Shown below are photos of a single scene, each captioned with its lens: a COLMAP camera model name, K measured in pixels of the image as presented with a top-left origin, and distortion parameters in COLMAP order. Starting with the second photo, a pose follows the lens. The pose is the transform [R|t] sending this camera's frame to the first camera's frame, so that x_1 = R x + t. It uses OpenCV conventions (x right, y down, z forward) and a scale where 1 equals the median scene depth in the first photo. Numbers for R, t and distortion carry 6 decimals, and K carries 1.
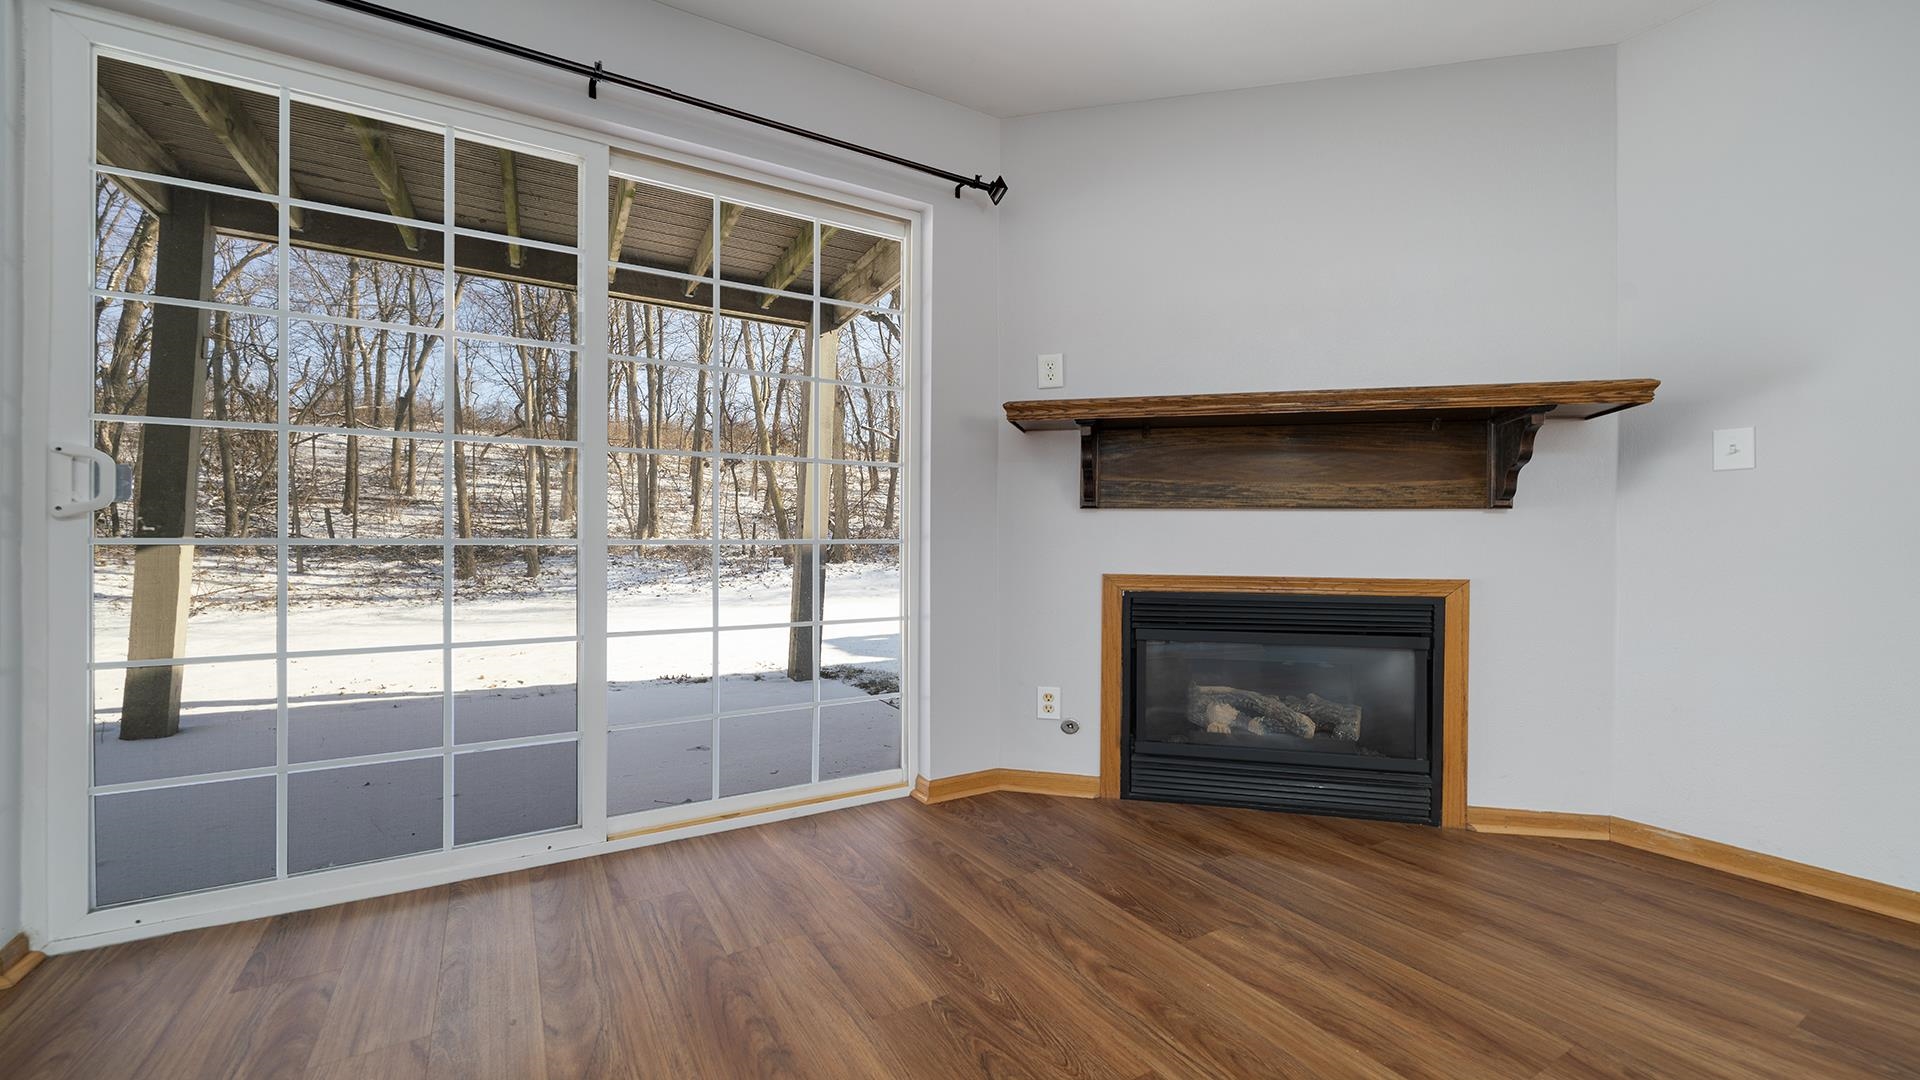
lens RADIAL K [[767.5, 0, 951.5], [0, 767.5, 540.2], [0, 0, 1]] dist [-0.006245, -0.000142]
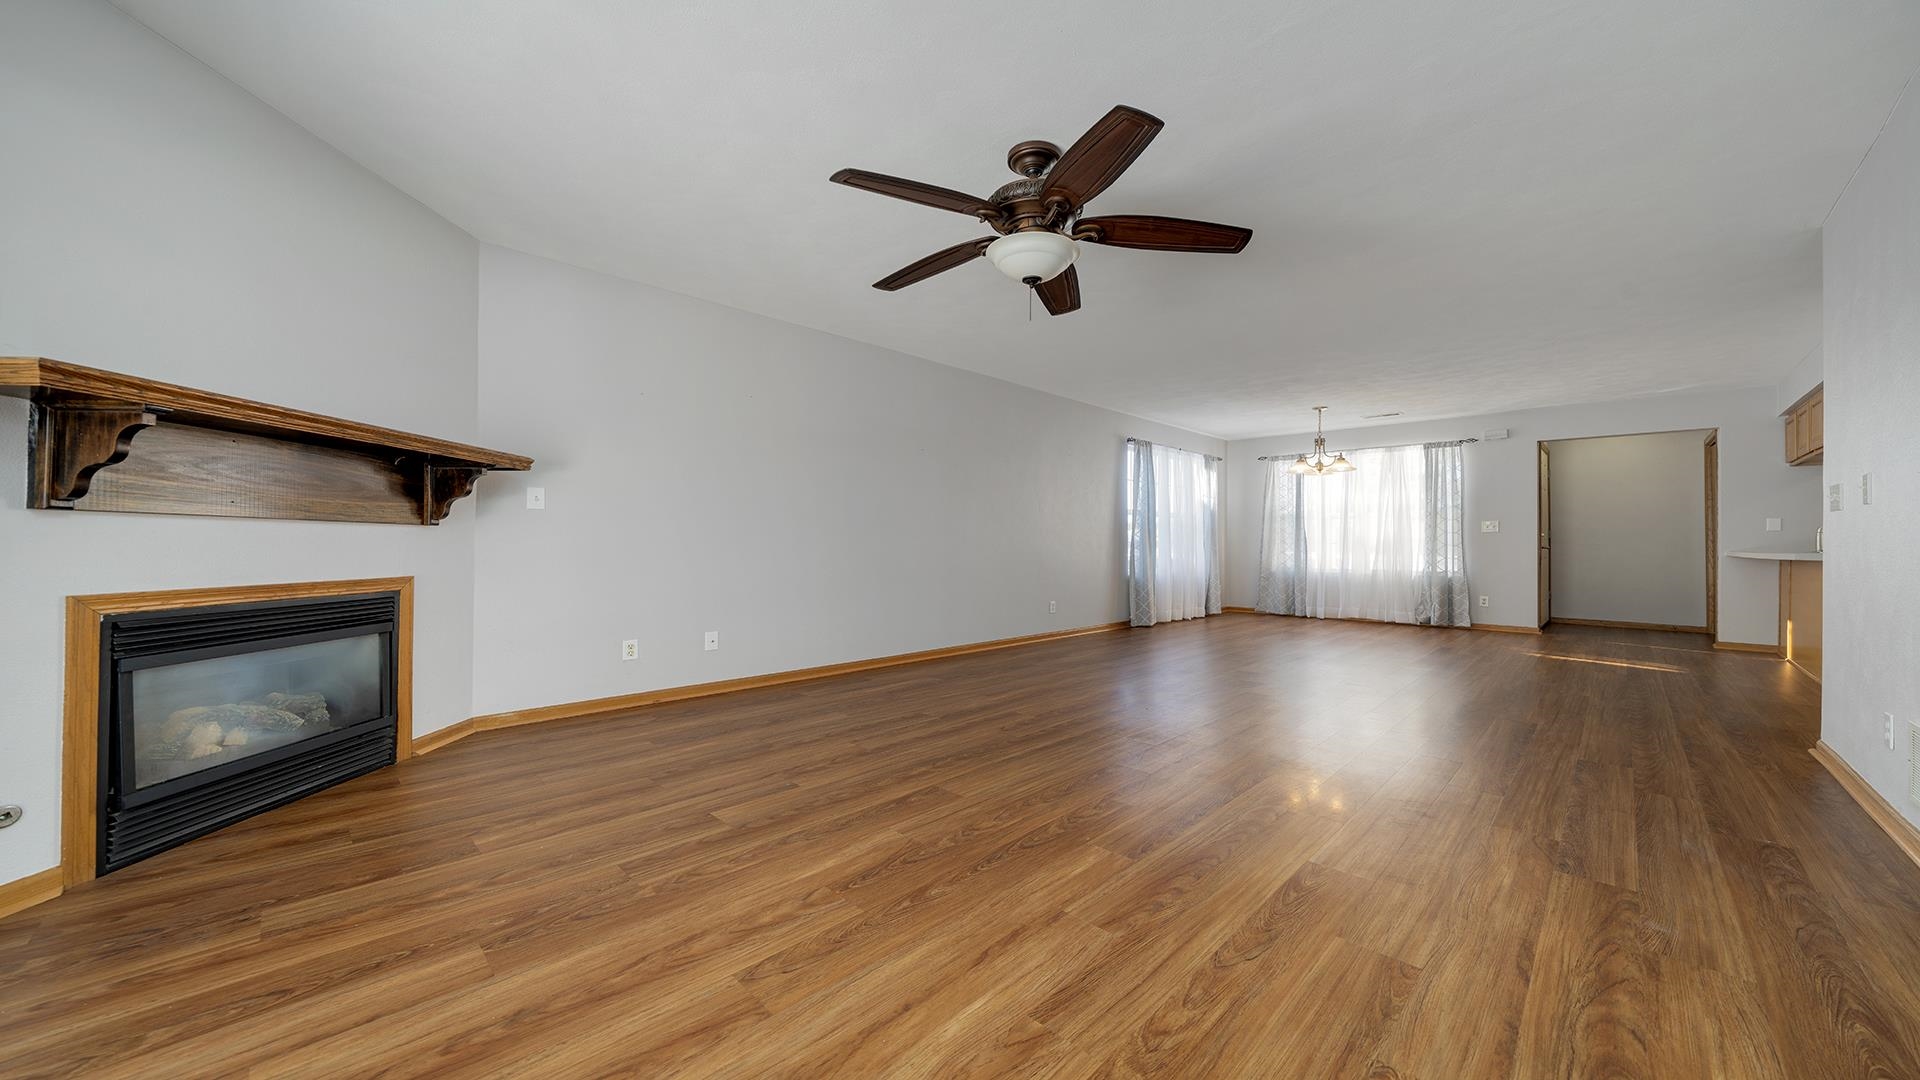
lens RADIAL K [[767.5, 0, 951.5], [0, 767.5, 540.2], [0, 0, 1]] dist [-0.006245, -0.000142]
pose [[-0.255514, -0.004342, 0.966796, -0.853419], [-0.006296, 0.999976, 0.002827, -0.021846], [-0.966785, -0.005365, -0.255535, 0.390218]]
